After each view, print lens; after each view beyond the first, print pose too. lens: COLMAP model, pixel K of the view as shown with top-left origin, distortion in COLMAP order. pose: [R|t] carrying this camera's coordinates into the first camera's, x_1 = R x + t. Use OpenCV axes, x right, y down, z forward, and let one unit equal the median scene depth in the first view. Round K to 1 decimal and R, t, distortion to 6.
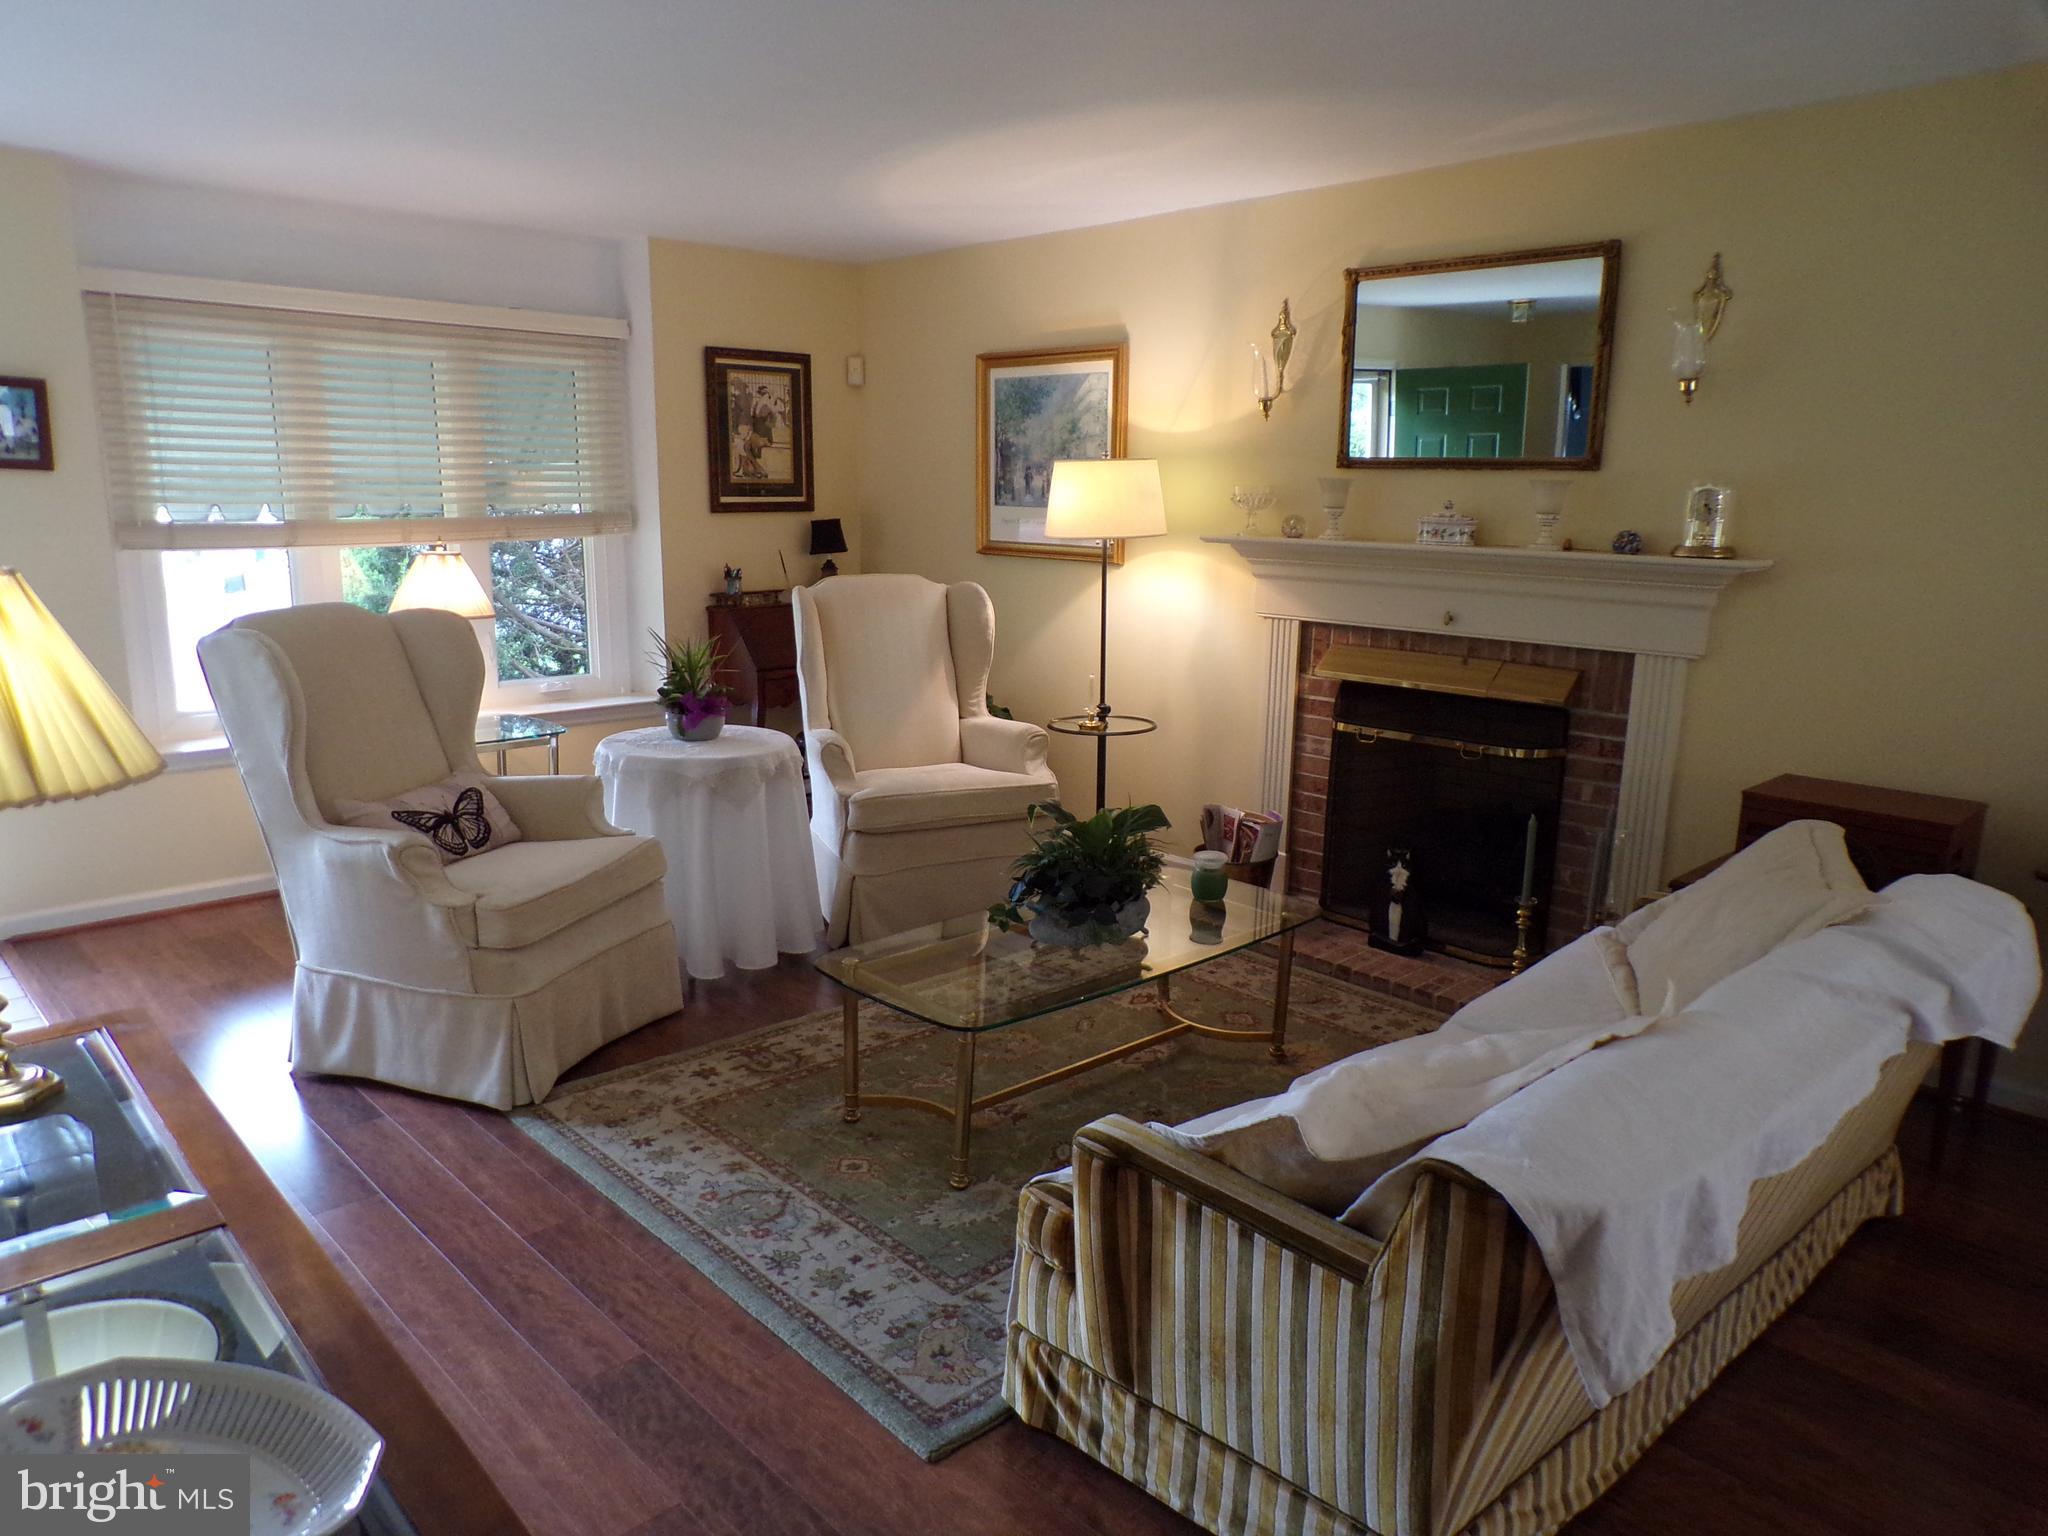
lens RADIAL K [[1319.5, 0, 1024.0], [0, 1319.5, 768.0], [0, 0, 1]] dist [-0.019122, 0.000983]
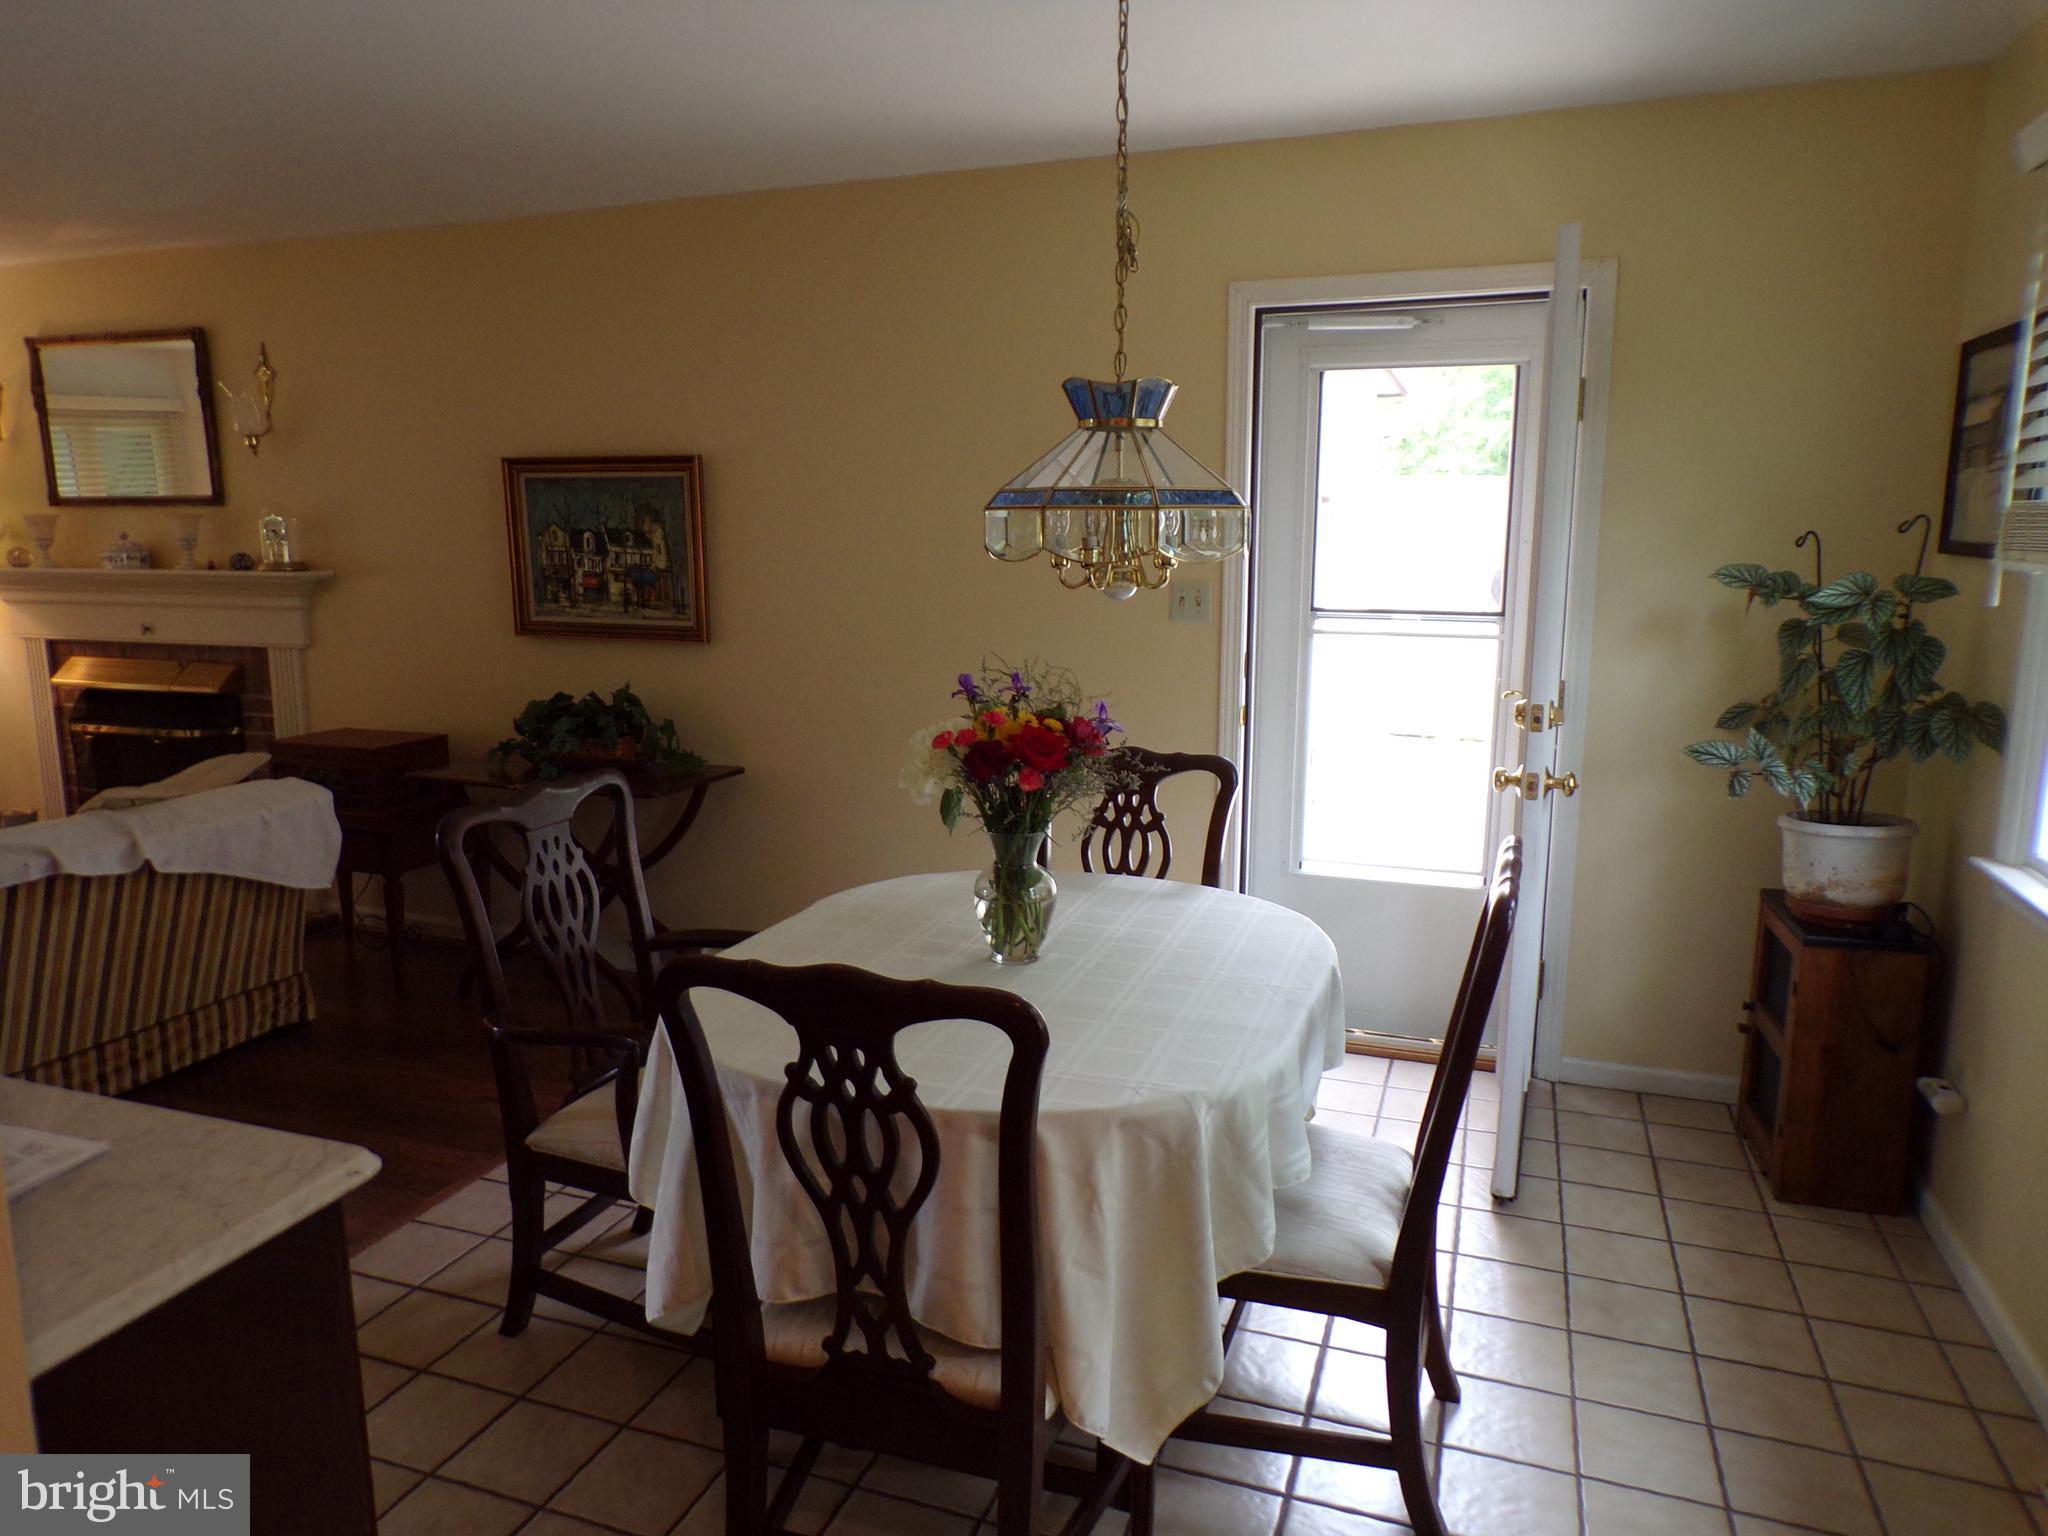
lens RADIAL K [[1319.5, 0, 1024.0], [0, 1319.5, 768.0], [0, 0, 1]] dist [-0.019122, 0.000983]
pose [[0.886336, -0.094712, 0.453253, 0.500137], [0.106352, 0.994328, -0.000197, 0.102877], [-0.450664, 0.048380, 0.891382, -0.442590]]
